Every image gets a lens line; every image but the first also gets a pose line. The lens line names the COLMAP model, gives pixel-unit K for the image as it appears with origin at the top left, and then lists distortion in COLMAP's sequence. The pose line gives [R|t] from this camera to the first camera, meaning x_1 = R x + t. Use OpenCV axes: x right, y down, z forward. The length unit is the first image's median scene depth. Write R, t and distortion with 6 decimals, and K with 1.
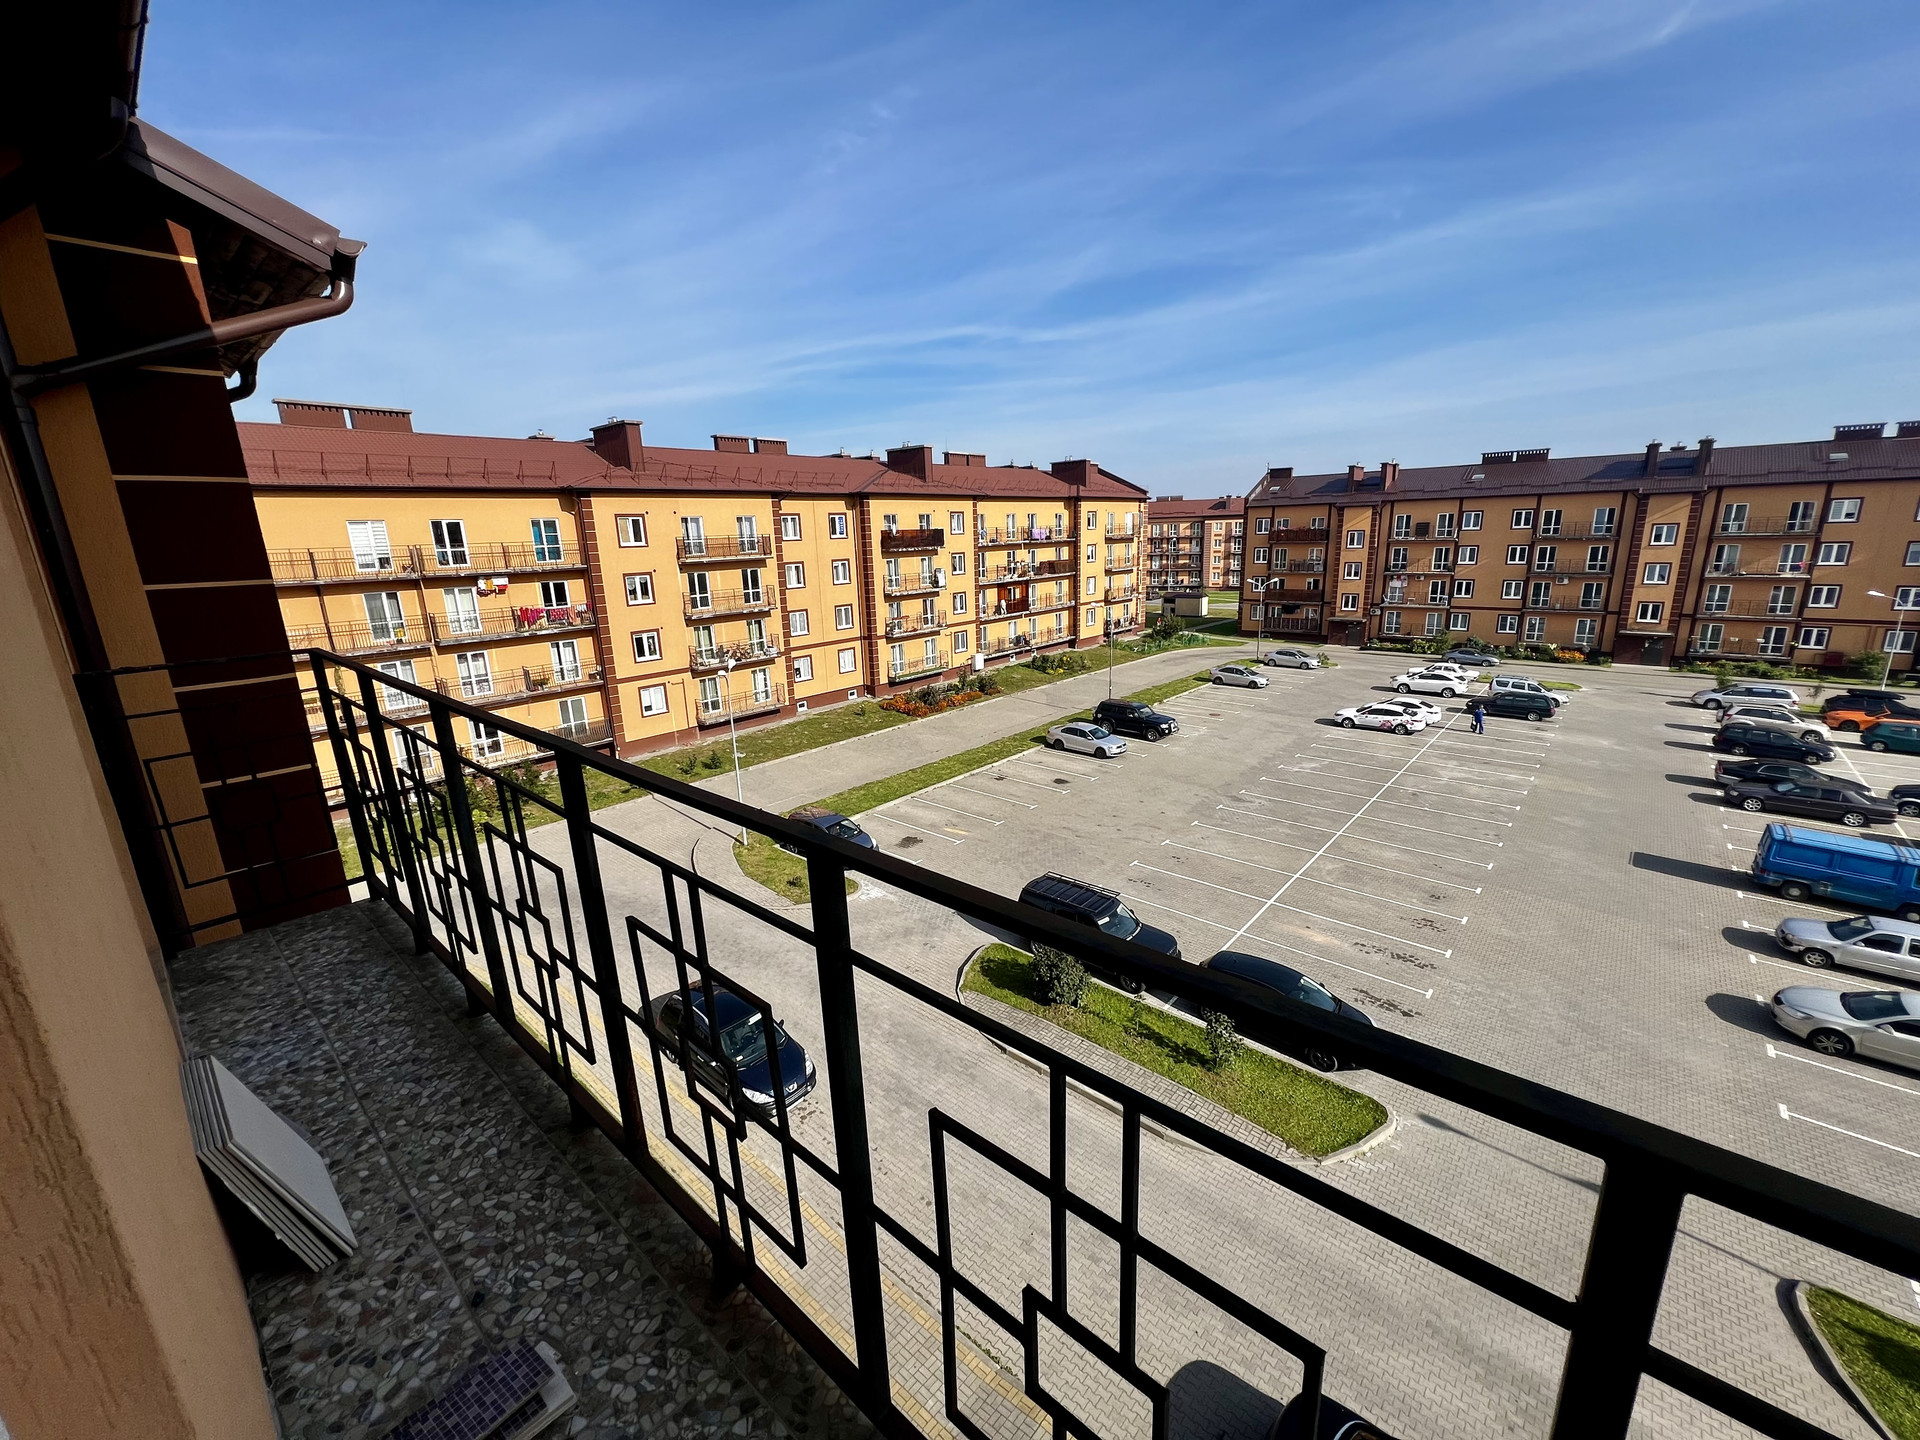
lens RADIAL K [[768.6, 0, 961.8], [0, 768.6, 723.2], [0, 0, 1]] dist [-0.002888, 0.000422]
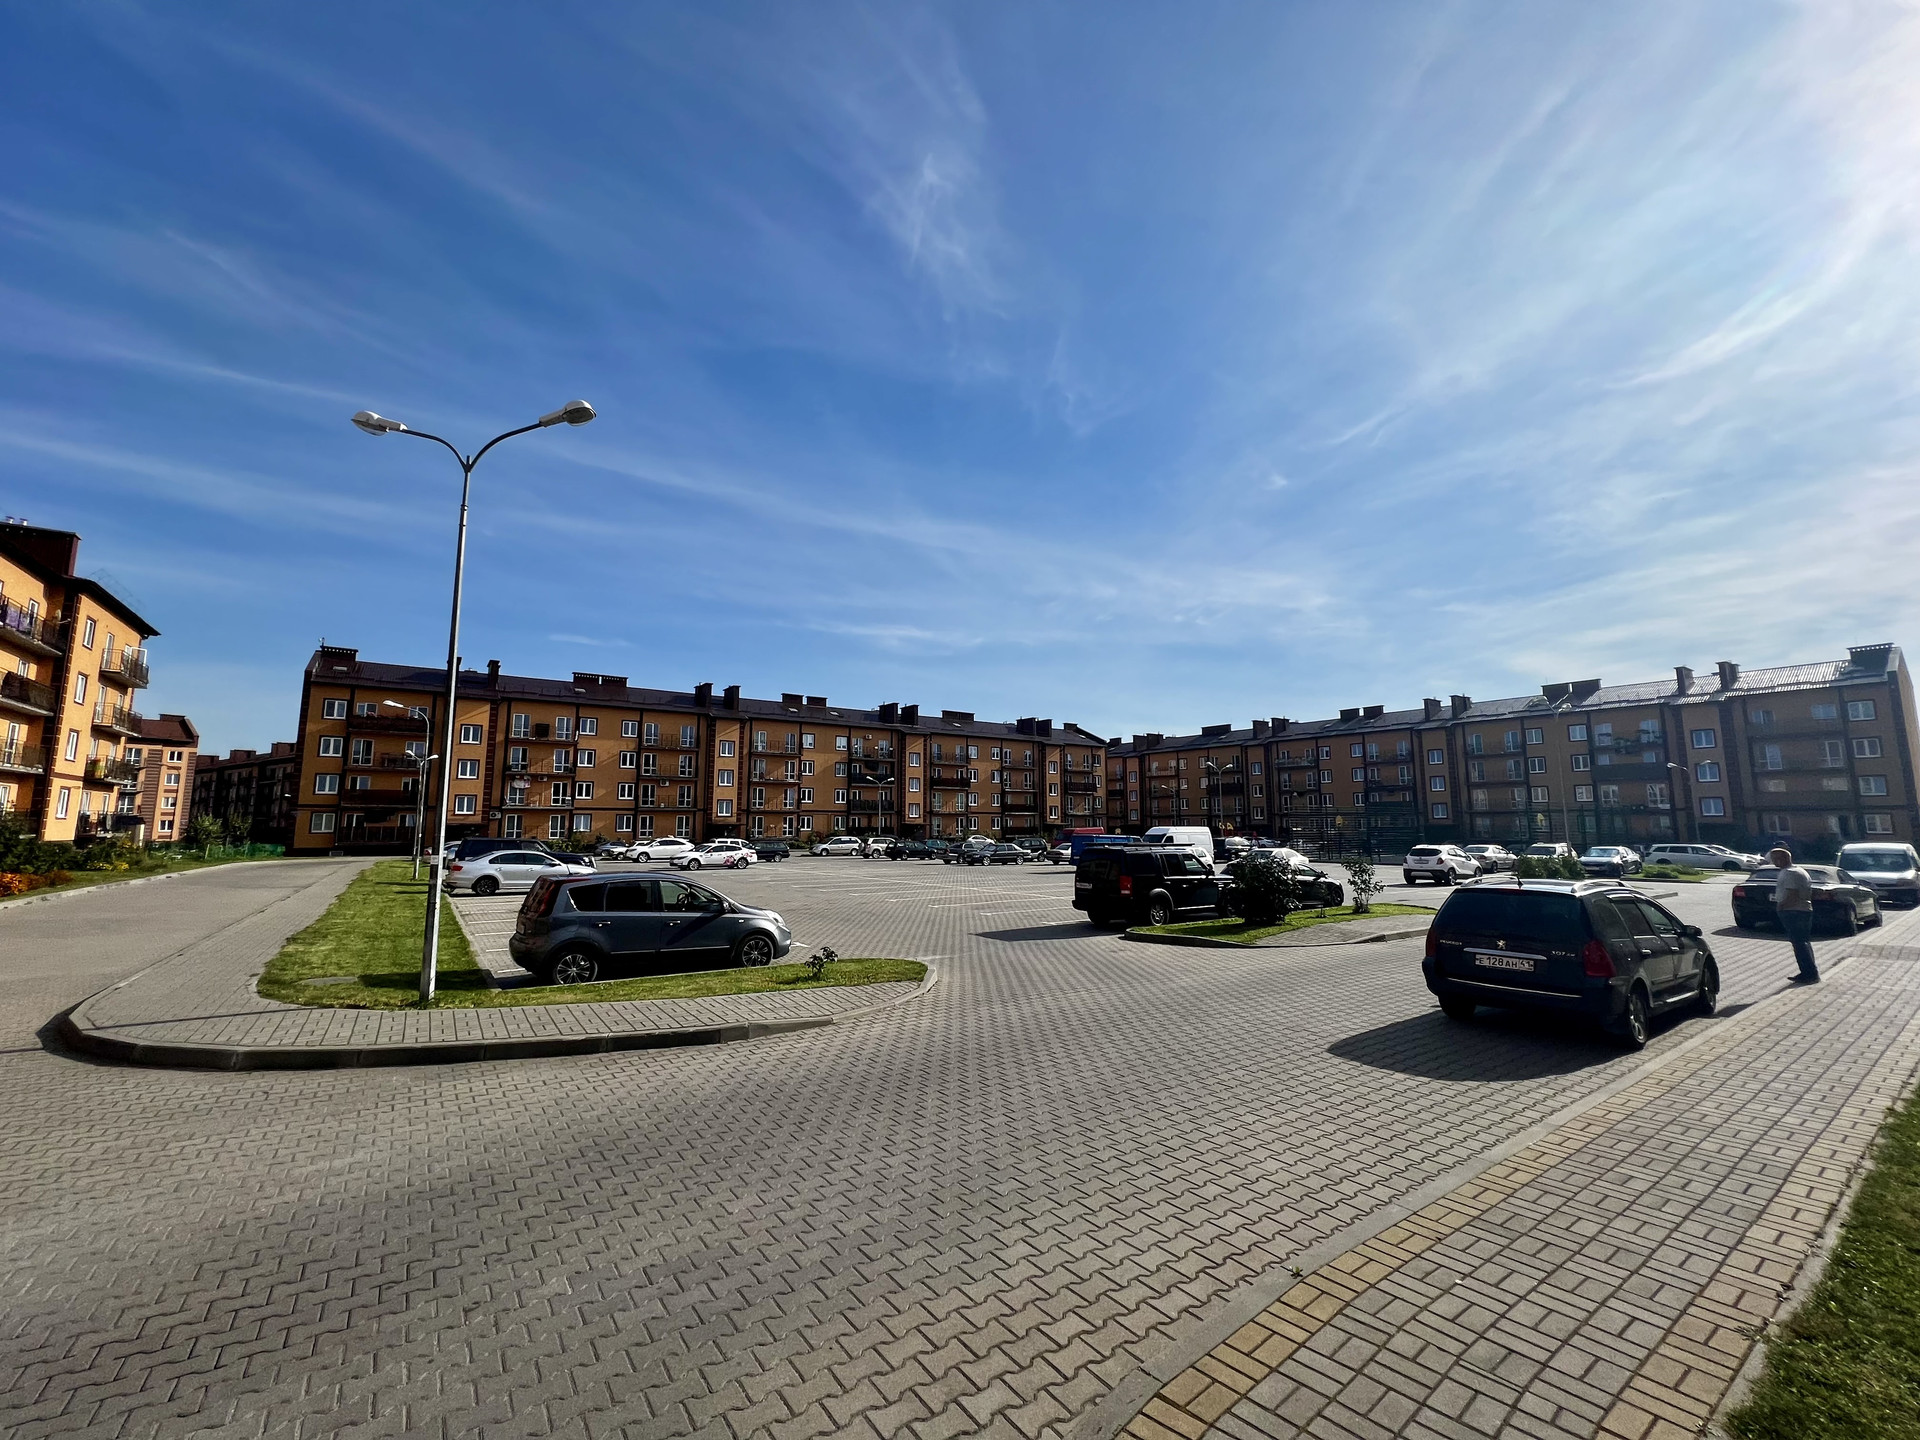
lens RADIAL K [[772.3, 0, 963.3], [0, 772.3, 748.8], [0, 0, 1]] dist [0.000507, 0.000171]
pose [[0.227718, 0.125713, 0.965578, -0.263724], [0.229884, 0.956659, -0.178767, 0.081728], [-0.946202, 0.262680, 0.188949, 0.357243]]
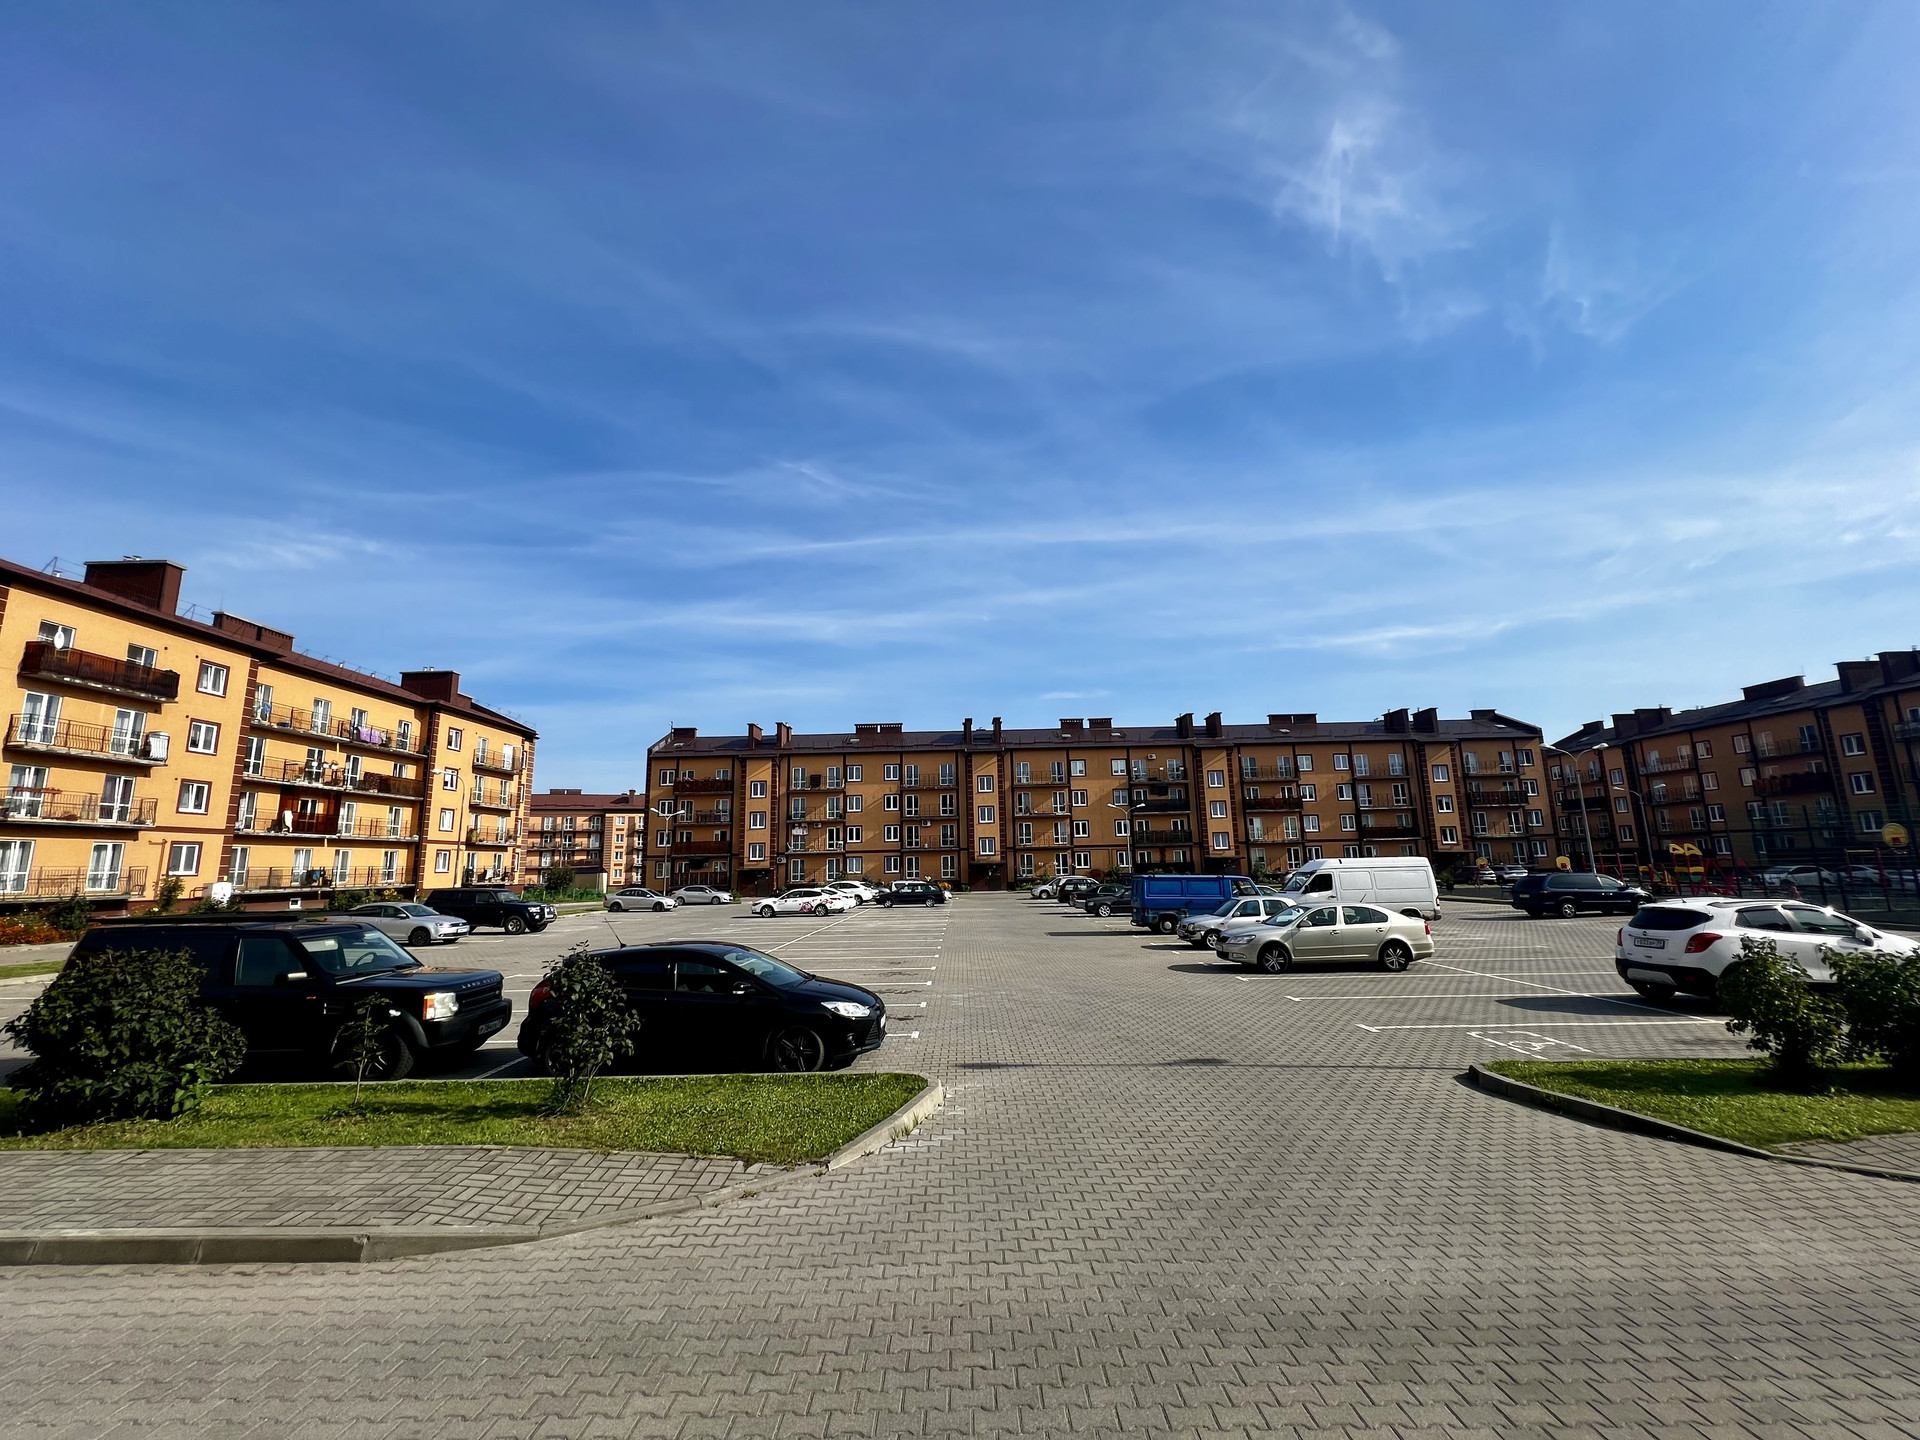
lens RADIAL K [[768.6, 0, 961.8], [0, 768.6, 723.2], [0, 0, 1]] dist [-0.002888, 0.000422]
pose [[0.751039, 0.133086, 0.646706, 0.054940], [0.160847, 0.913086, -0.374702, 0.126461], [-0.640366, 0.385437, 0.664357, 0.143919]]
